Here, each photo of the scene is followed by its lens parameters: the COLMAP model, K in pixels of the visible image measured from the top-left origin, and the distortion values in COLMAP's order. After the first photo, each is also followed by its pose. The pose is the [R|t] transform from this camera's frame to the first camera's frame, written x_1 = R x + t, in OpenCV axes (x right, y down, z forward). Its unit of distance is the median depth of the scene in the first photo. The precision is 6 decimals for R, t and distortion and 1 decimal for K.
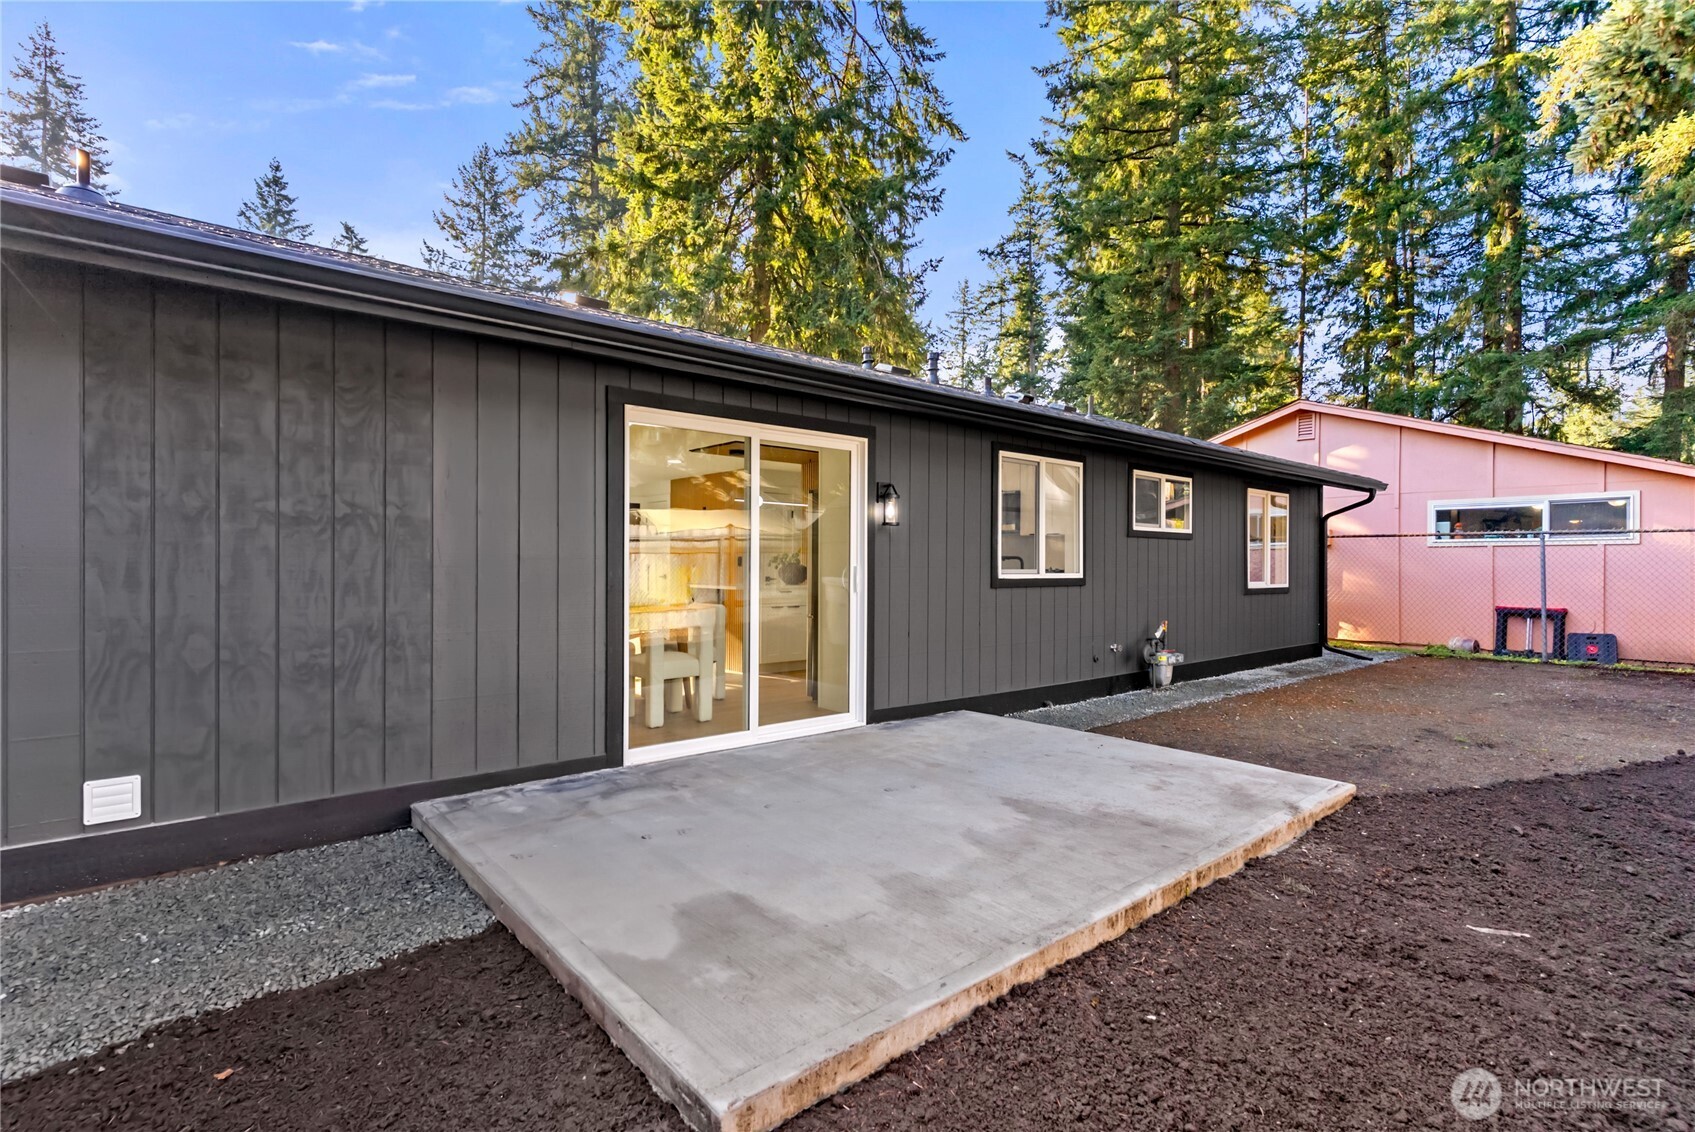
lens RADIAL K [[826.2, 0, 851.5], [0, 826.2, 563.7], [0, 0, 1]] dist [0.001904, -0.000326]
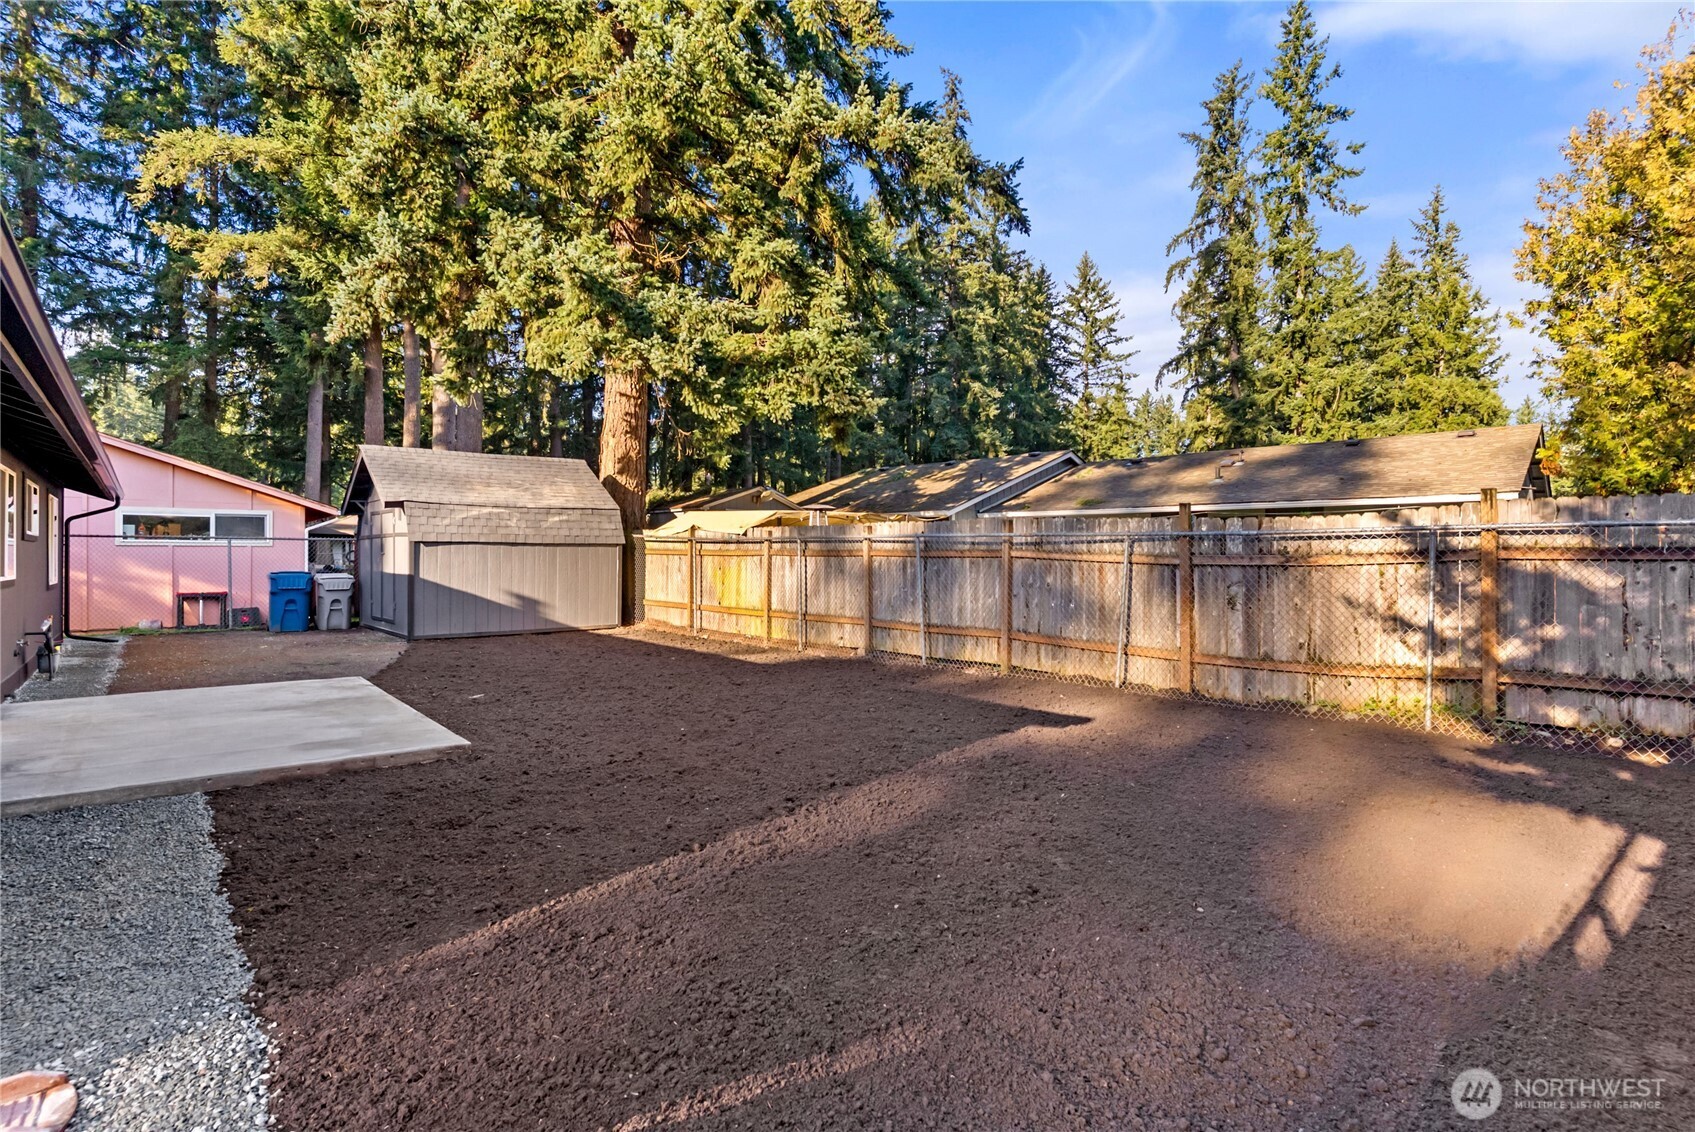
lens RADIAL K [[826.2, 0, 845.3], [0, 826.2, 558.7], [0, 0, 1]] dist [0.001904, -0.000326]
pose [[0.039980, -0.005000, 0.999188, -0.371348], [0.002235, 0.999985, 0.004914, -0.004077], [-0.999198, 0.002036, 0.039990, -0.076946]]
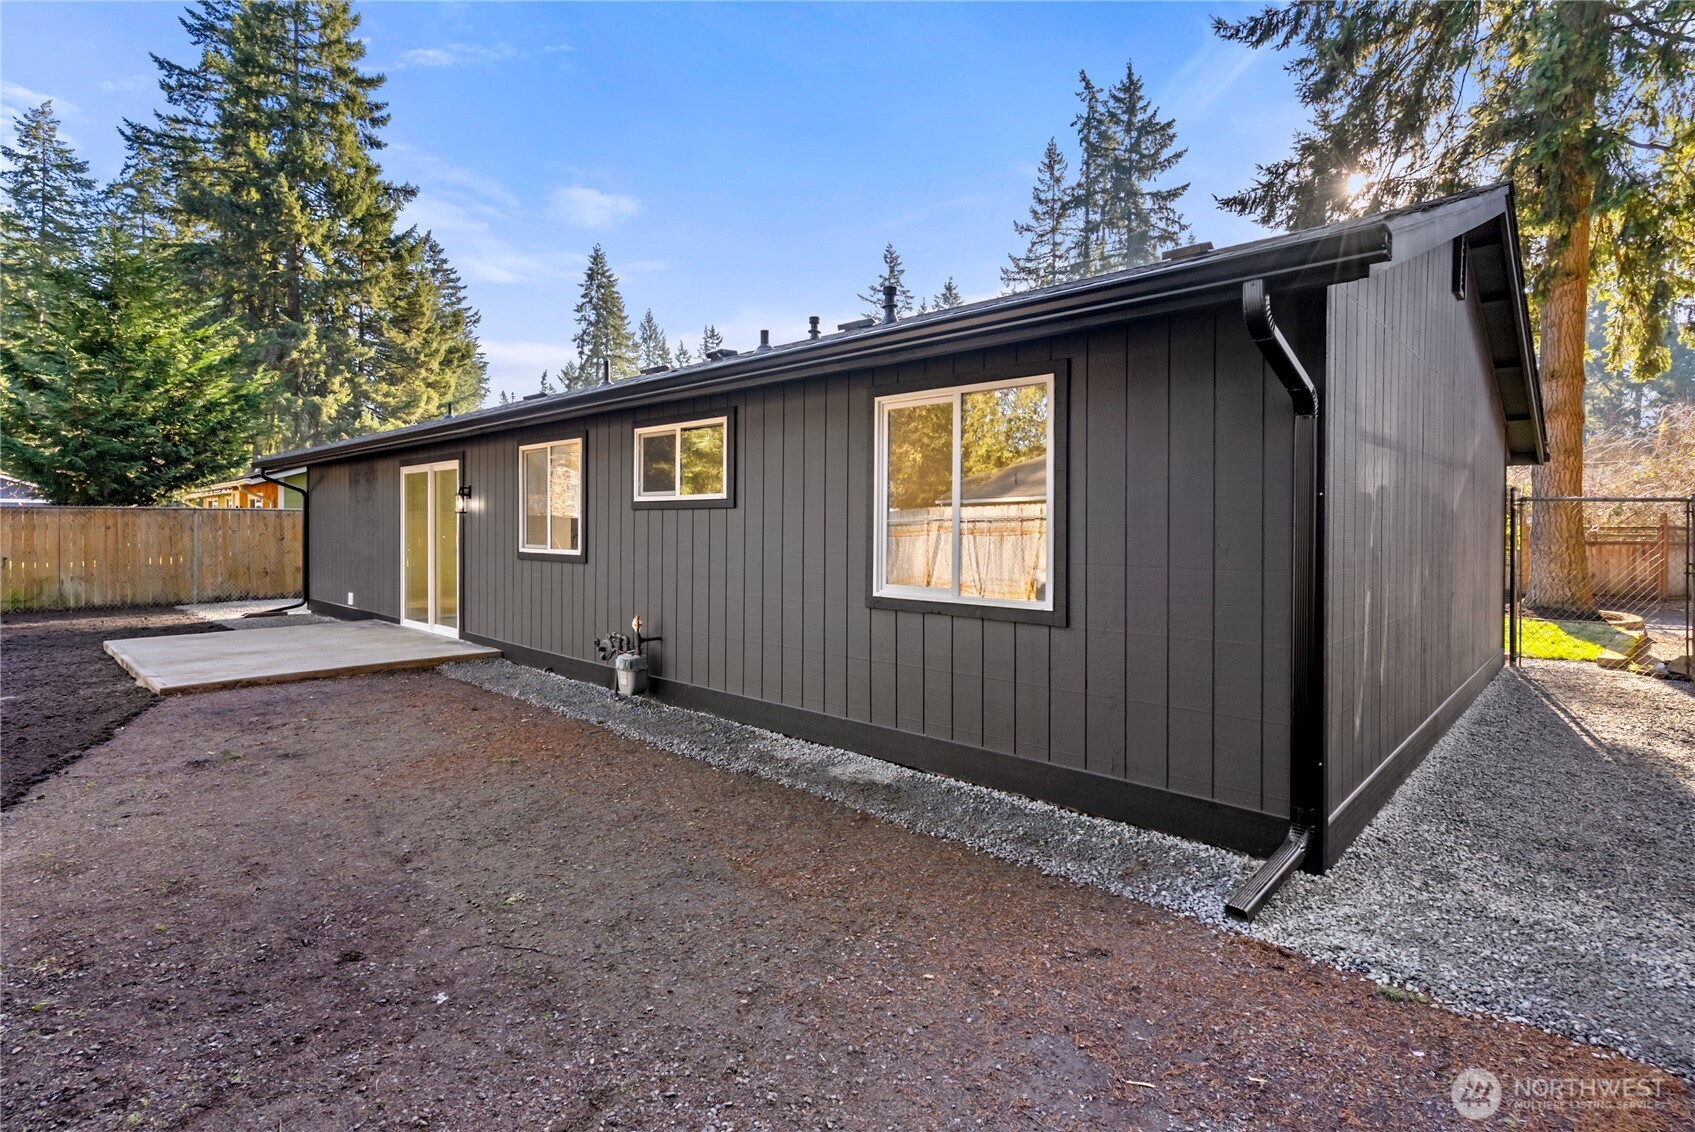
lens RADIAL K [[826.2, 0, 843.7], [0, 826.2, 530.4], [0, 0, 1]] dist [0.001904, -0.000326]
pose [[0.094084, -0.000268, -0.995564, 0.841823], [-0.010979, 0.999939, -0.001306, -0.009314], [0.995504, 0.011053, 0.094075, 0.803013]]
